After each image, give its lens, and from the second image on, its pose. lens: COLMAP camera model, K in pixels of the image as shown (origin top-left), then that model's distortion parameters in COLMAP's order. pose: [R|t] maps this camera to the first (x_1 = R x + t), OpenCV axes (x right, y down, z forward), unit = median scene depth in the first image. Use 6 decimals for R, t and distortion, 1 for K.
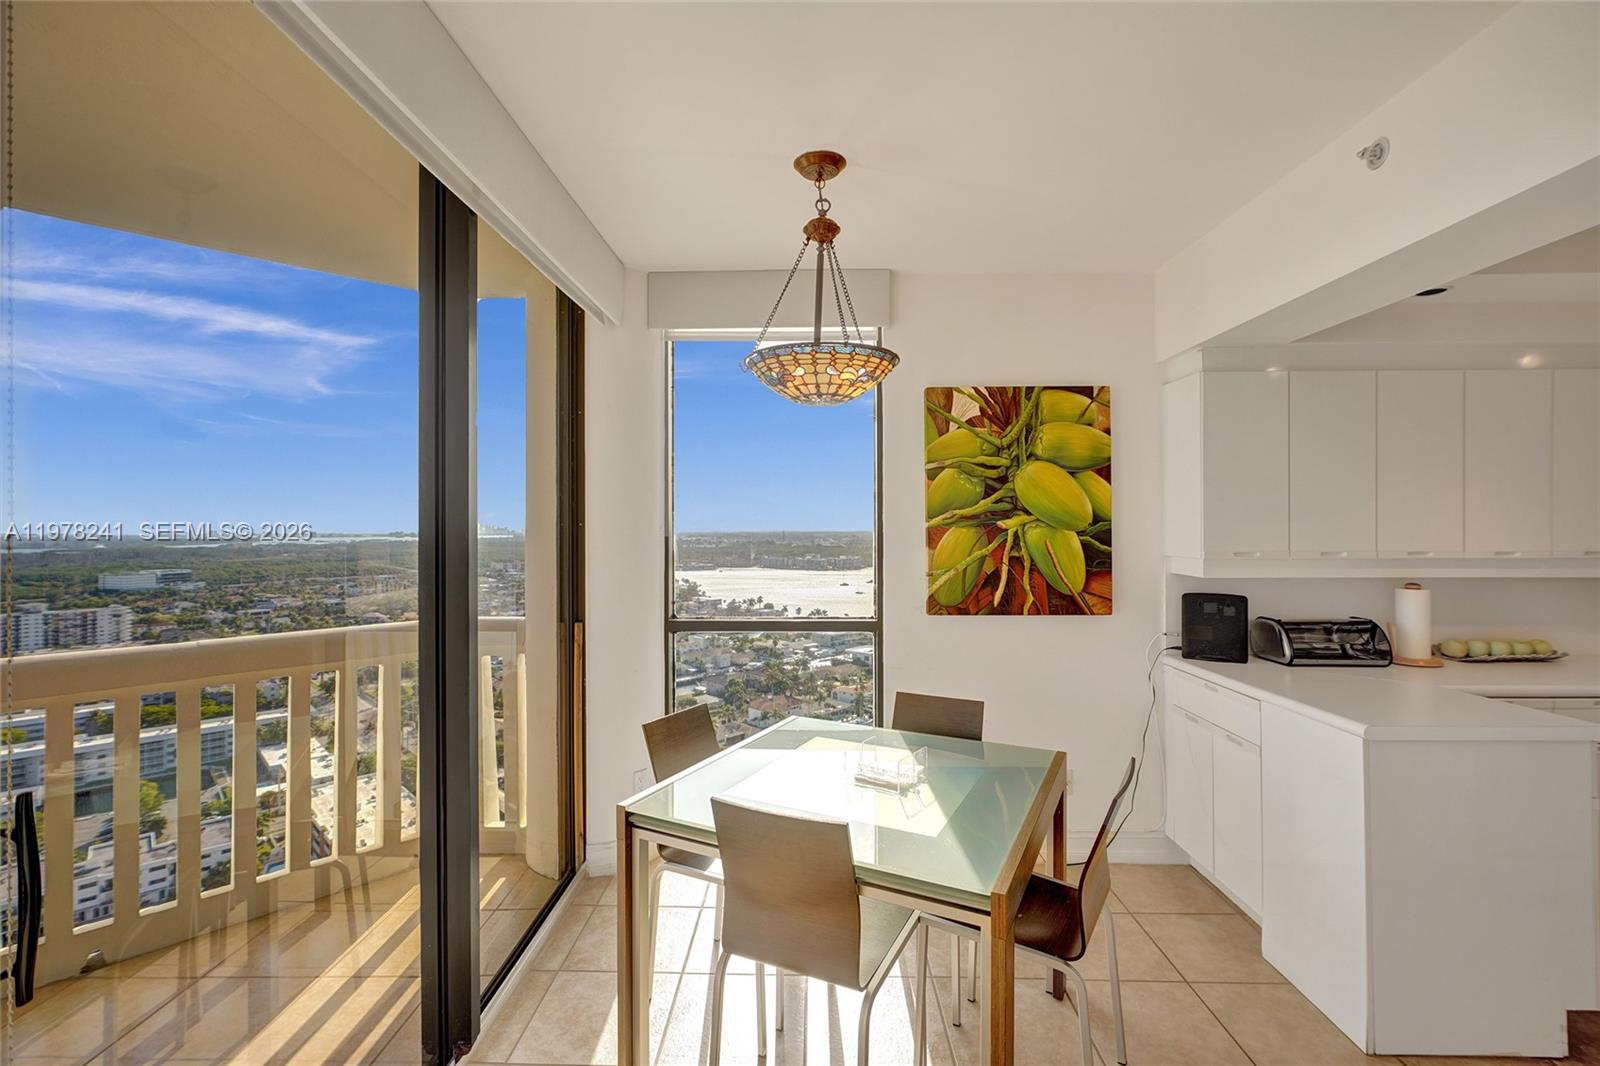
lens RADIAL K [[723.4, 0, 792.3], [0, 723.4, 524.0], [0, 0, 1]] dist [-0.003390, 0.007036]
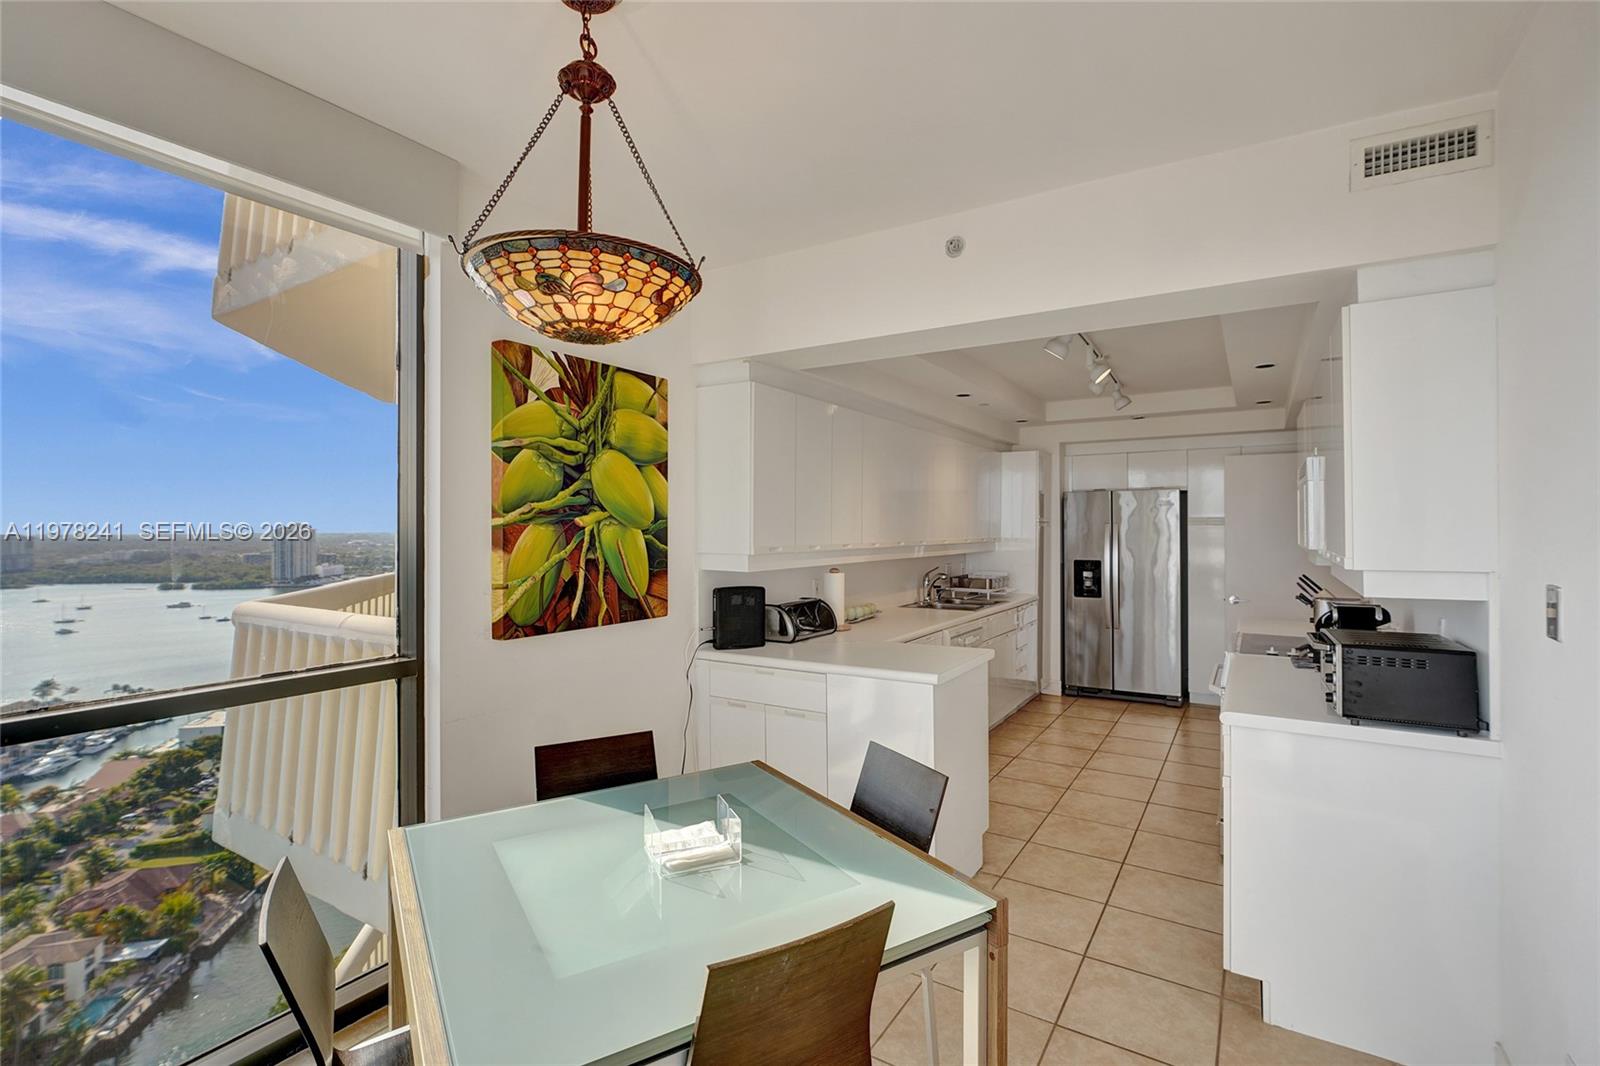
lens RADIAL K [[750.9, 0, 793.2], [0, 750.9, 527.1], [0, 0, 1]] dist [0.003626, 0.001071]
pose [[0.509566, 0.001483, 0.860430, -0.335808], [-0.001985, 0.999998, -0.000549, 0.007048], [-0.860429, -0.001428, 0.509568, 0.341339]]
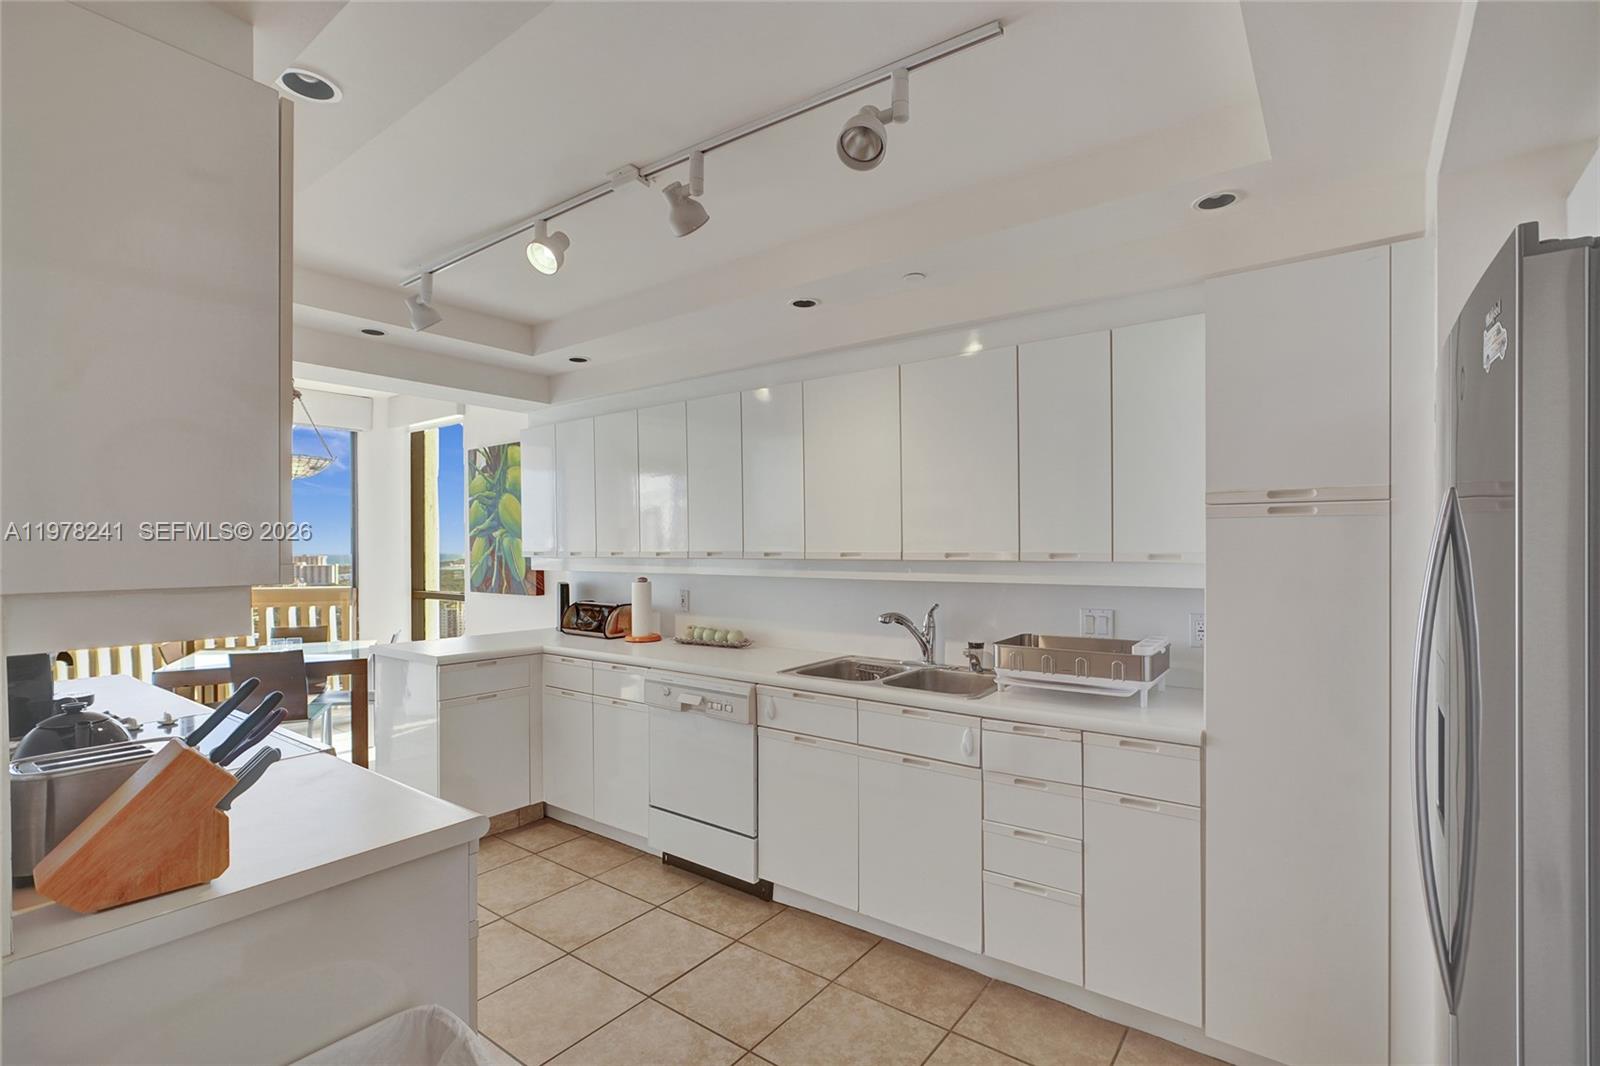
lens RADIAL K [[750.9, 0, 805.5], [0, 750.9, 528.5], [0, 0, 1]] dist [0.003626, 0.001071]
pose [[0.817534, -0.014329, -0.575702, 1.759870], [0.006289, 0.999853, -0.015955, 0.016776], [0.575846, 0.009424, 0.817504, 0.071168]]
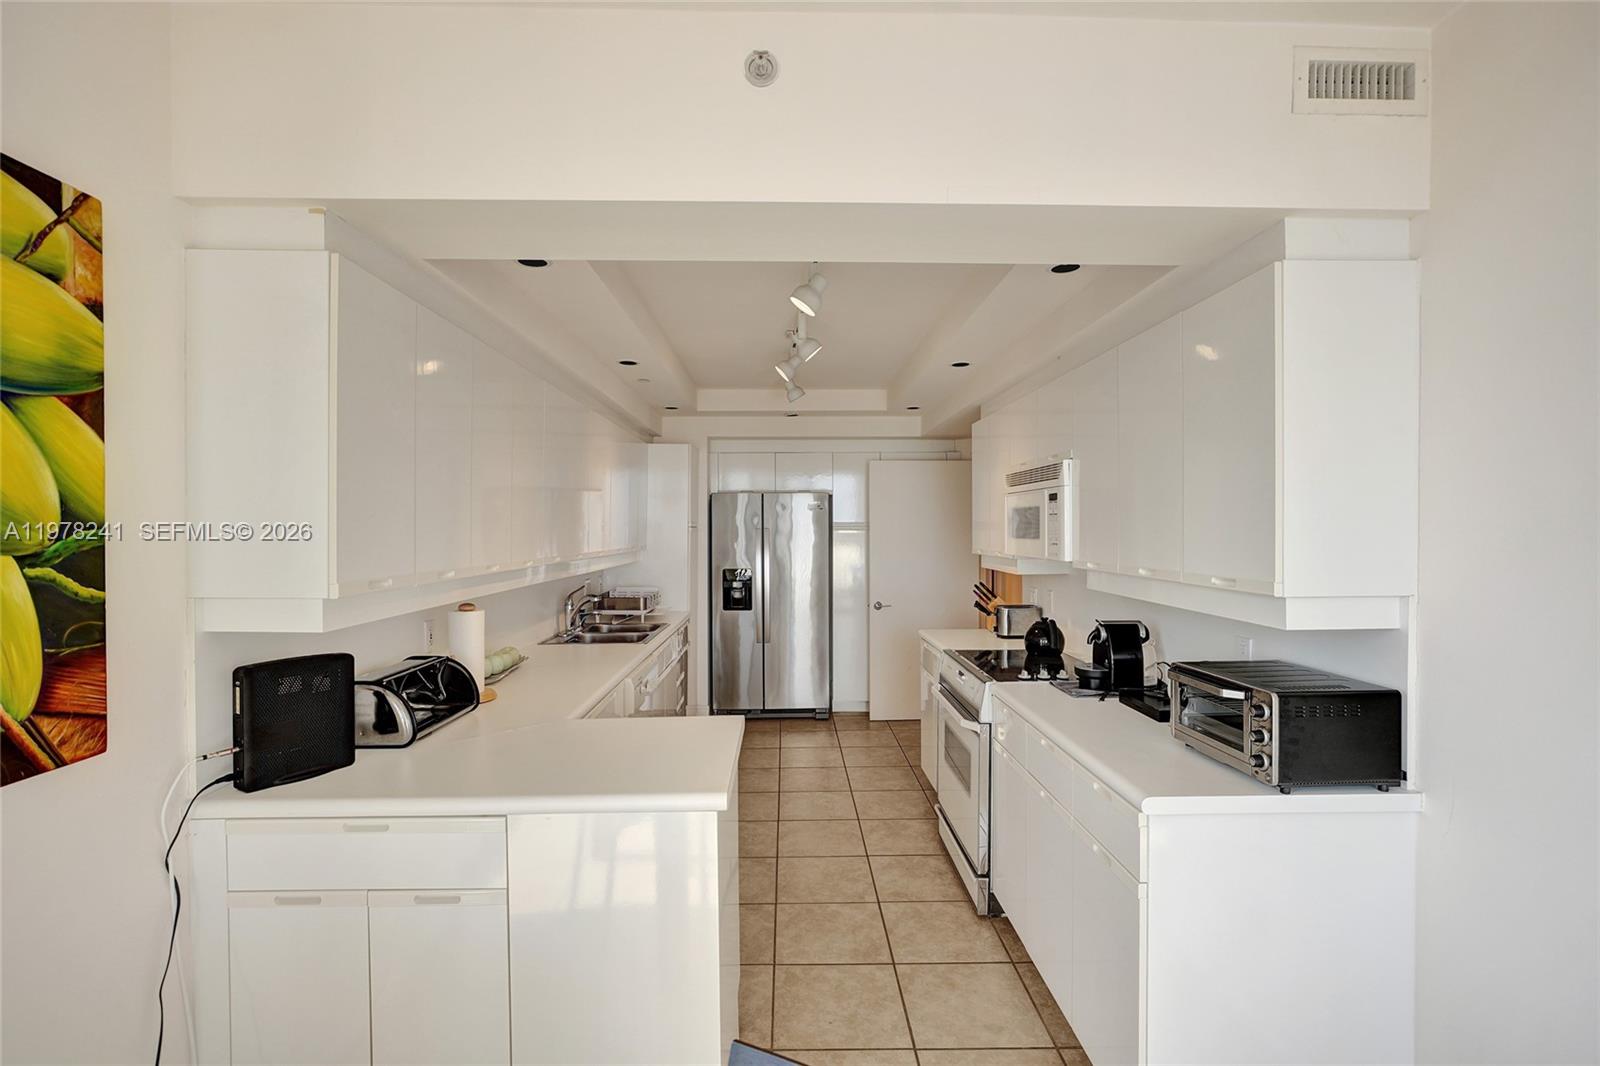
lens RADIAL K [[750.9, 0, 812.7], [0, 750.9, 536.7], [0, 0, 1]] dist [0.003626, 0.001071]
pose [[-0.057685, -0.010284, 0.998282, -0.015721], [-0.001680, 0.999947, 0.010204, -0.003768], [-0.998333, -0.001088, -0.057699, 0.614285]]
